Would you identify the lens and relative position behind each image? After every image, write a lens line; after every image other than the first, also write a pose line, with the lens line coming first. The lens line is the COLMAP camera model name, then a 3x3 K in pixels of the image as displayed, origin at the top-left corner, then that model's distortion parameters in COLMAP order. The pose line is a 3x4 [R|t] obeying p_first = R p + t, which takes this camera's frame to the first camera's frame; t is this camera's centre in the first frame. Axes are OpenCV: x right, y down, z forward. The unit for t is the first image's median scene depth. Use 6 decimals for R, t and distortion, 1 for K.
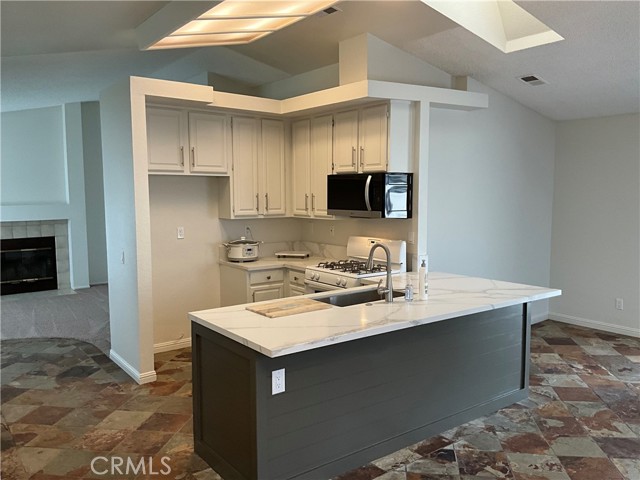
lens RADIAL K [[532.9, 0, 317.8], [0, 532.9, 240.2], [0, 0, 1]] dist [0.070366, -0.112966]
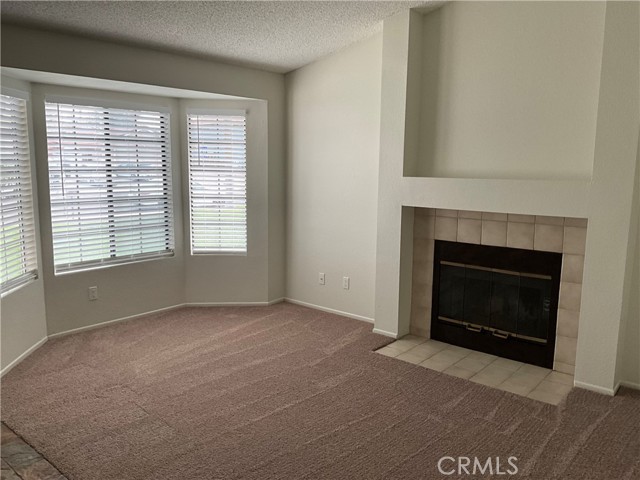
lens RADIAL K [[532.9, 0, 319.9], [0, 532.9, 237.5], [0, 0, 1]] dist [0.070366, -0.112966]
pose [[0.219314, 0.146156, -0.964645, -0.194591], [-0.110542, 0.986072, 0.124270, -0.095617], [0.969372, 0.079380, 0.232415, 1.270470]]
